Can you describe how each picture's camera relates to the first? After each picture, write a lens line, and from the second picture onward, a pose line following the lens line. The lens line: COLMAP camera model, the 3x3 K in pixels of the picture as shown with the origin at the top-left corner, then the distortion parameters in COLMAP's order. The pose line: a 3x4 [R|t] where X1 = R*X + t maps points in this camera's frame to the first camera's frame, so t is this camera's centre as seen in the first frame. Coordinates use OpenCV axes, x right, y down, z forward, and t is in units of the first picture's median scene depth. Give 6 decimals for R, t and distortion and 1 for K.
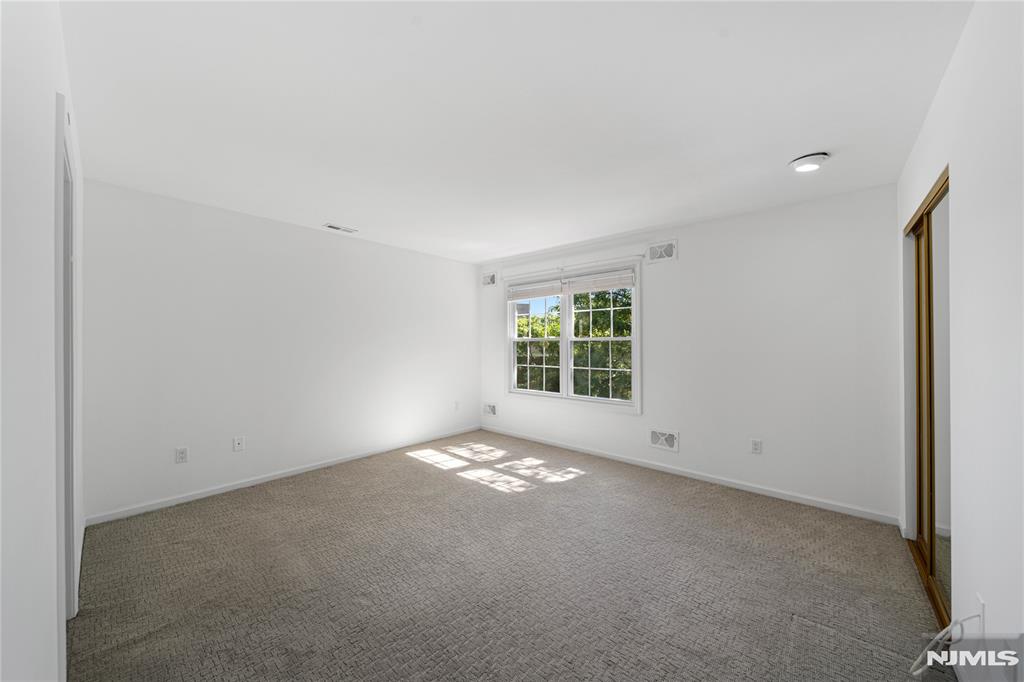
lens RADIAL K [[364.7, 0, 520.3], [0, 364.7, 335.5], [0, 0, 1]] dist [-0.001609, -0.000415]
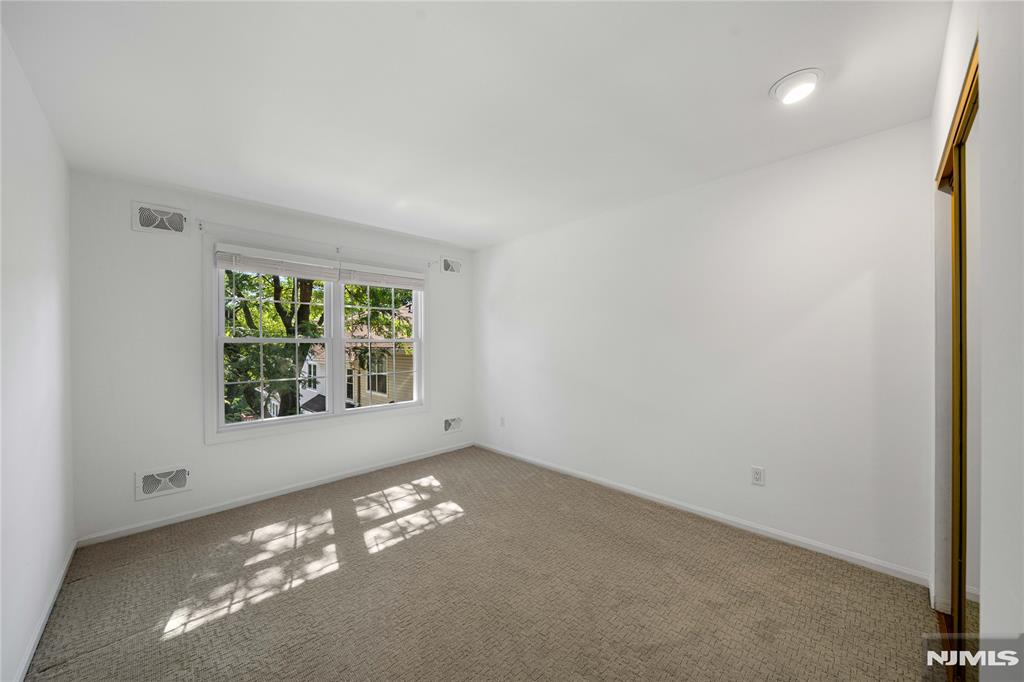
lens RADIAL K [[364.7, 0, 520.5], [0, 364.7, 343.1], [0, 0, 1]] dist [-0.001609, -0.000415]
pose [[0.075810, -0.005514, 0.997107, -0.620859], [-0.003617, 0.999977, 0.005805, 0.011843], [-0.997116, -0.004047, 0.075788, 0.557796]]
